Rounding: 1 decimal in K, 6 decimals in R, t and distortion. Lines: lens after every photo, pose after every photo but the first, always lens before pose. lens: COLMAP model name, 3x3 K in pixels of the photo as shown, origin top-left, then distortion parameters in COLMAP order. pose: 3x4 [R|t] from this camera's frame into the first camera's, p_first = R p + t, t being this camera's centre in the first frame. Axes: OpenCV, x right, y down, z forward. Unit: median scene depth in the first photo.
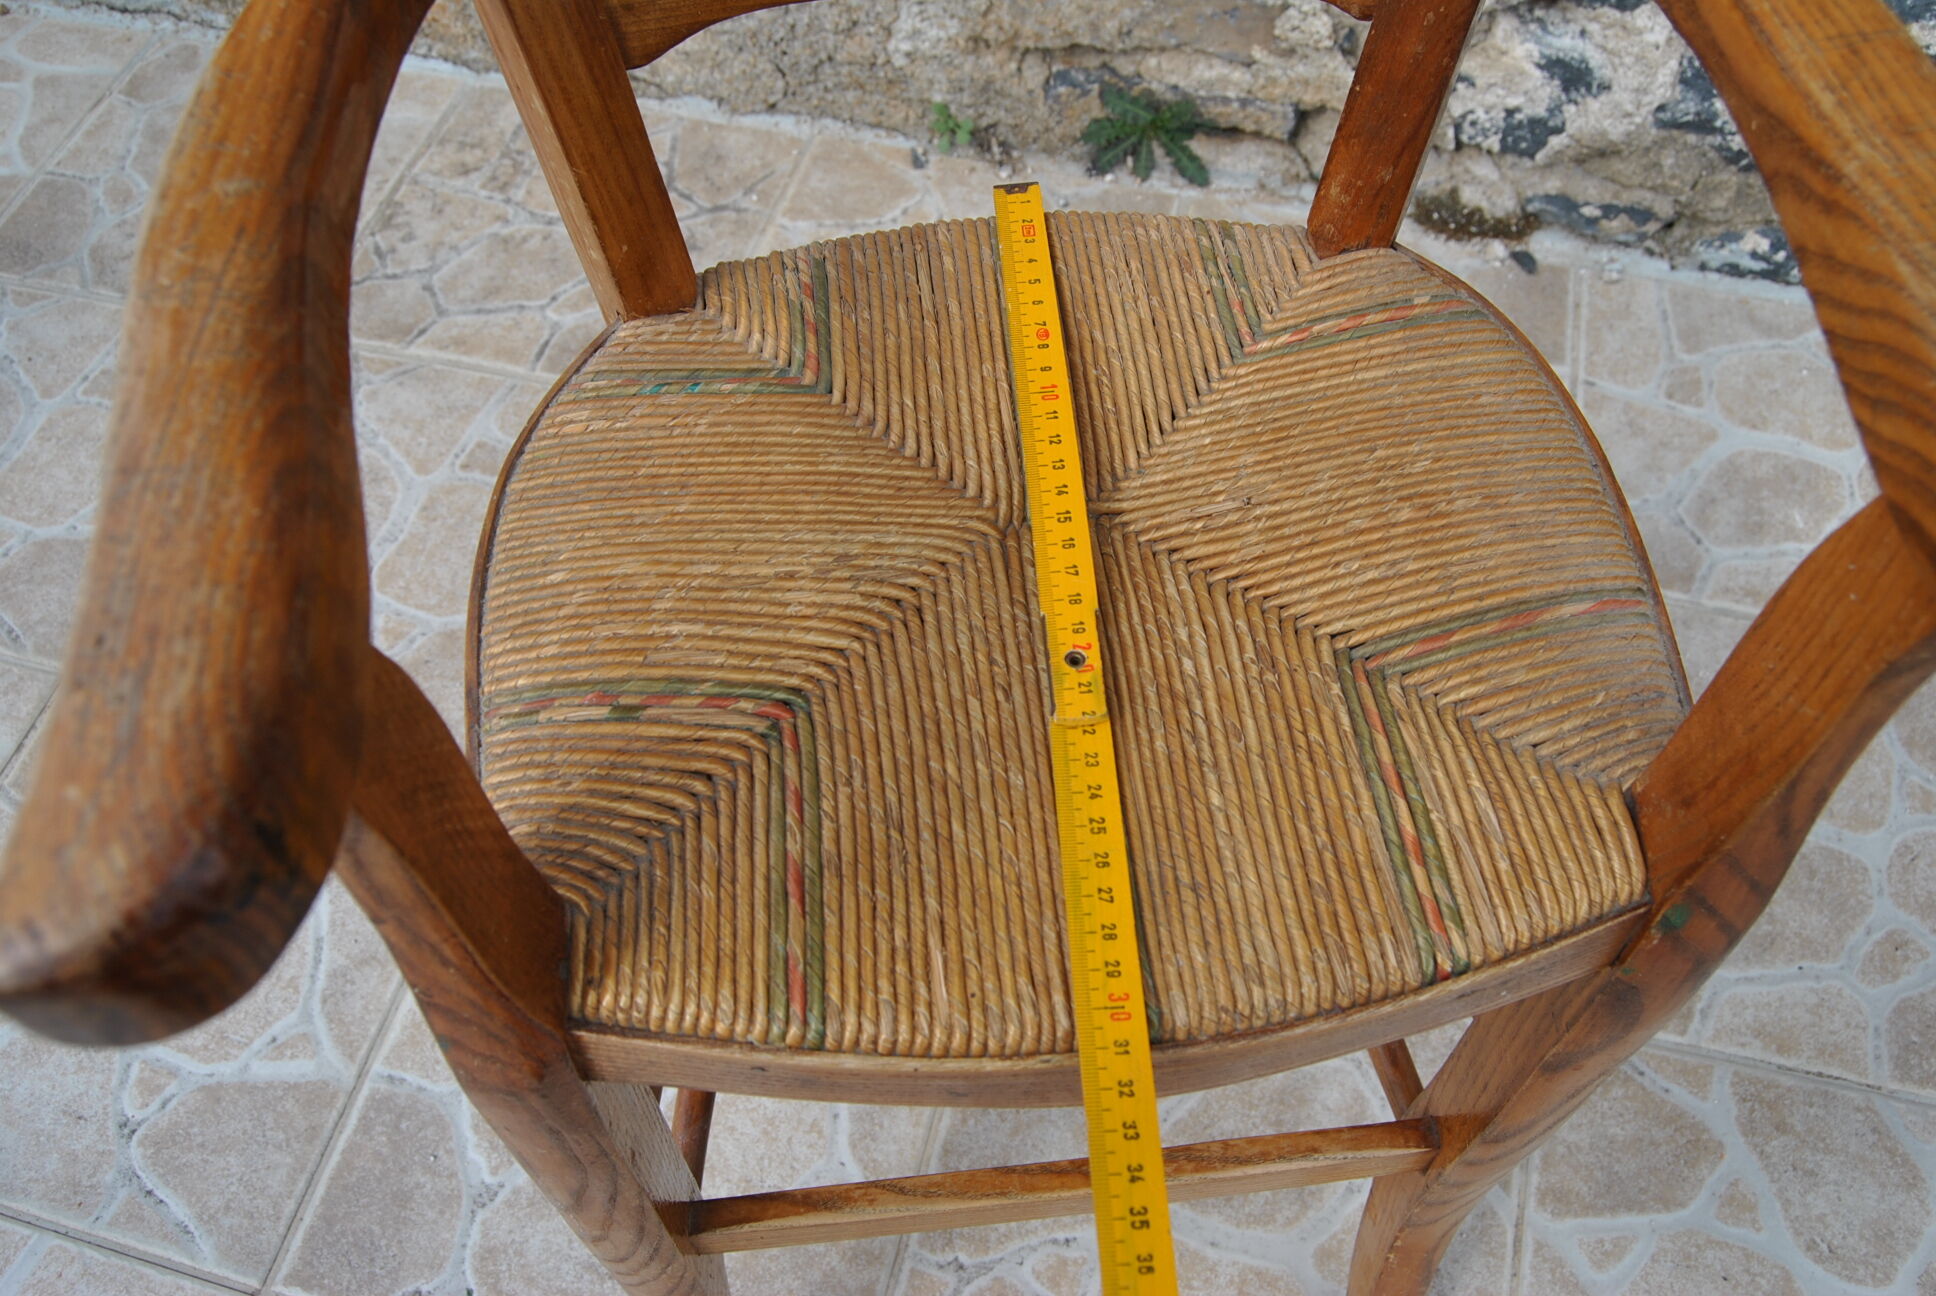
lens RADIAL K [[1563.5, 0, 985.8], [0, 1563.5, 638.7], [0, 0, 1]] dist [-0.098174, 0.042777]
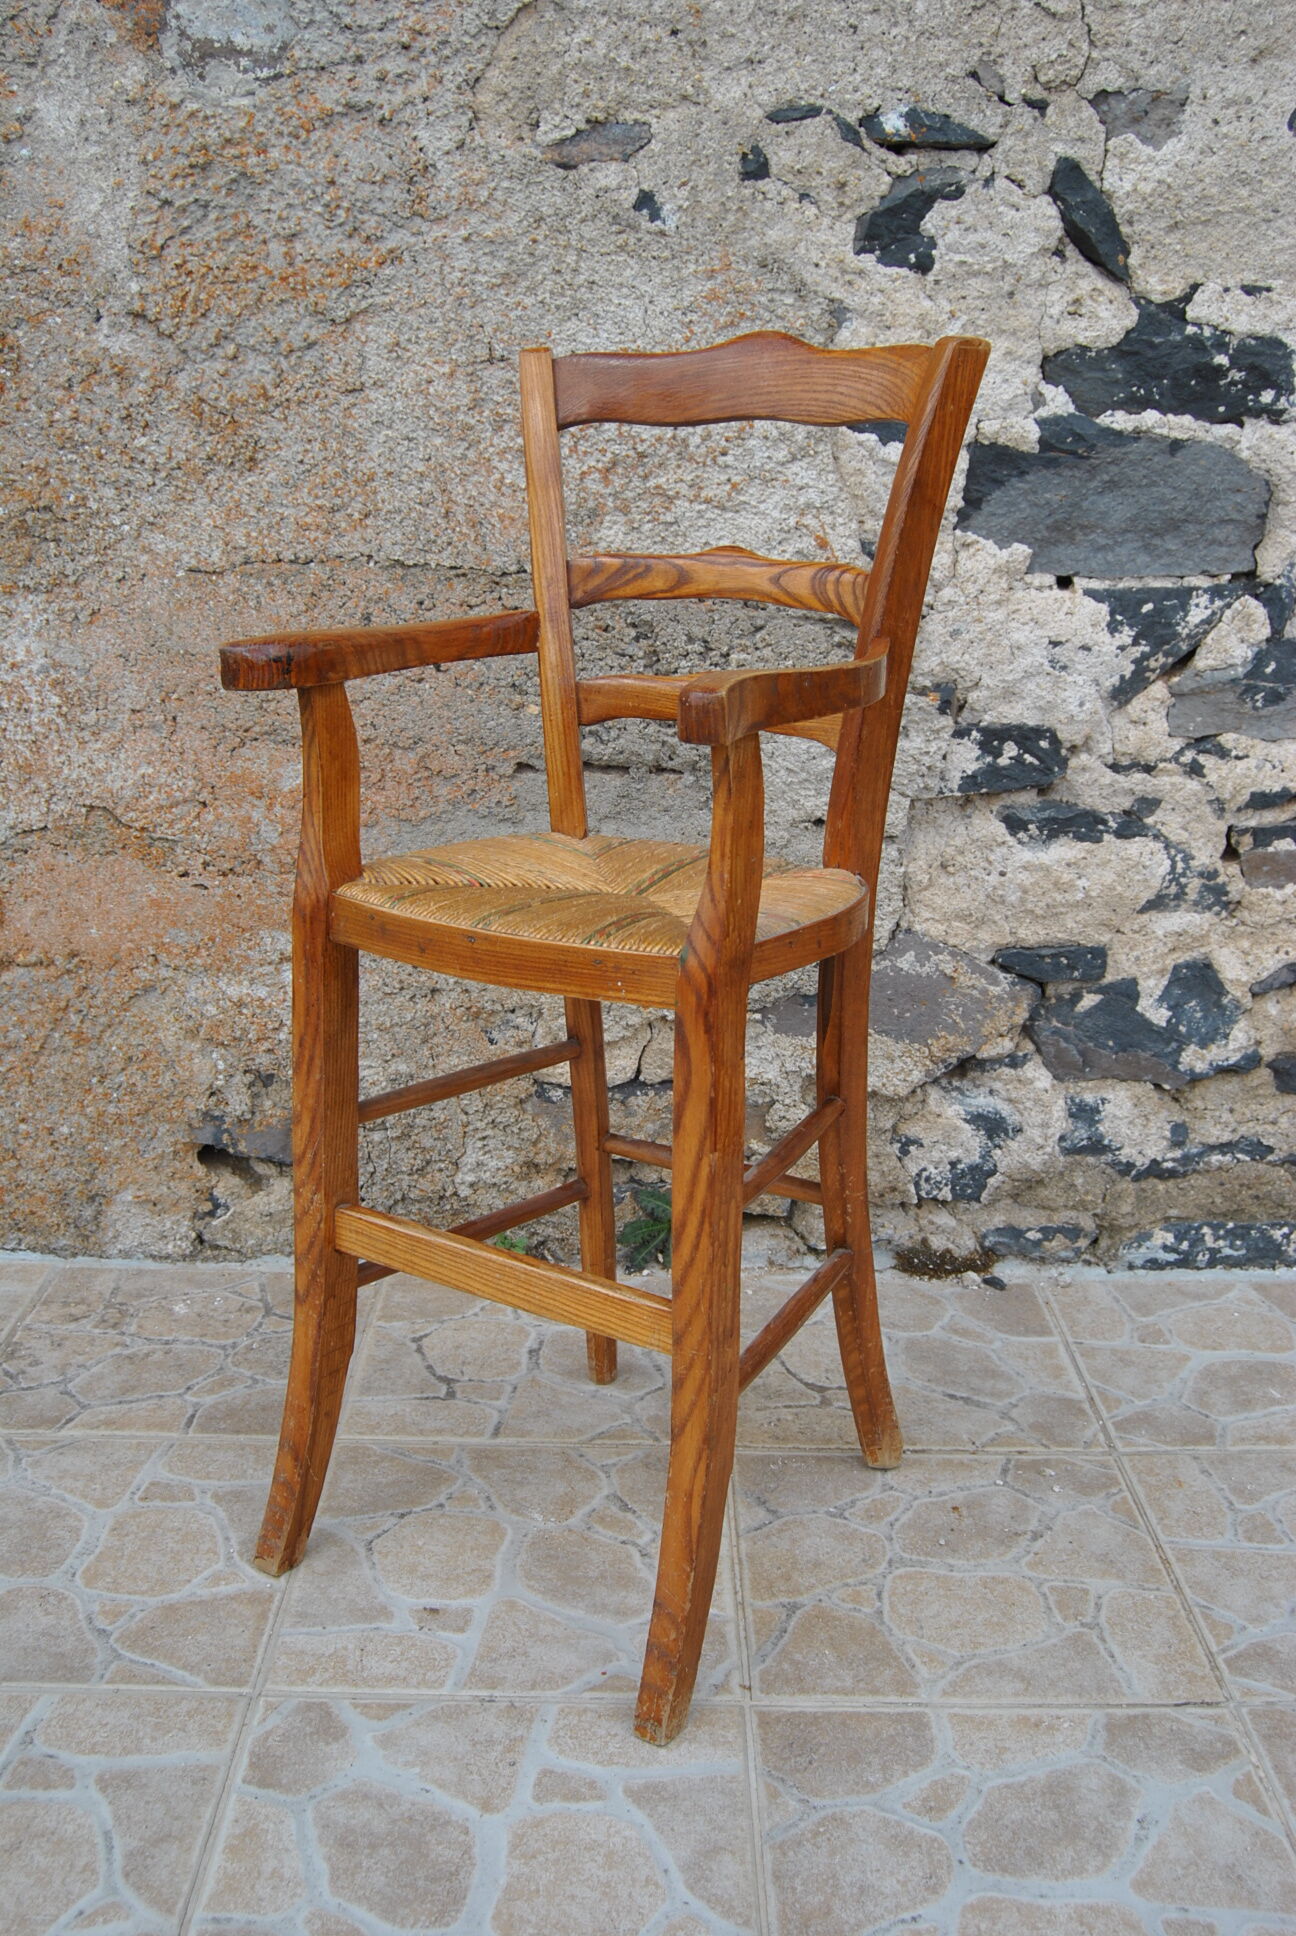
lens RADIAL K [[1862.2, 0, 647.7], [0, 1862.2, 962.4], [0, 0, 1]] dist [-0.077685, 0.034768]
pose [[0.968462, -0.051458, 0.243788, -0.569075], [0.197366, 0.755635, -0.624550, 0.924279], [-0.152077, 0.652969, 0.741960, -0.471234]]
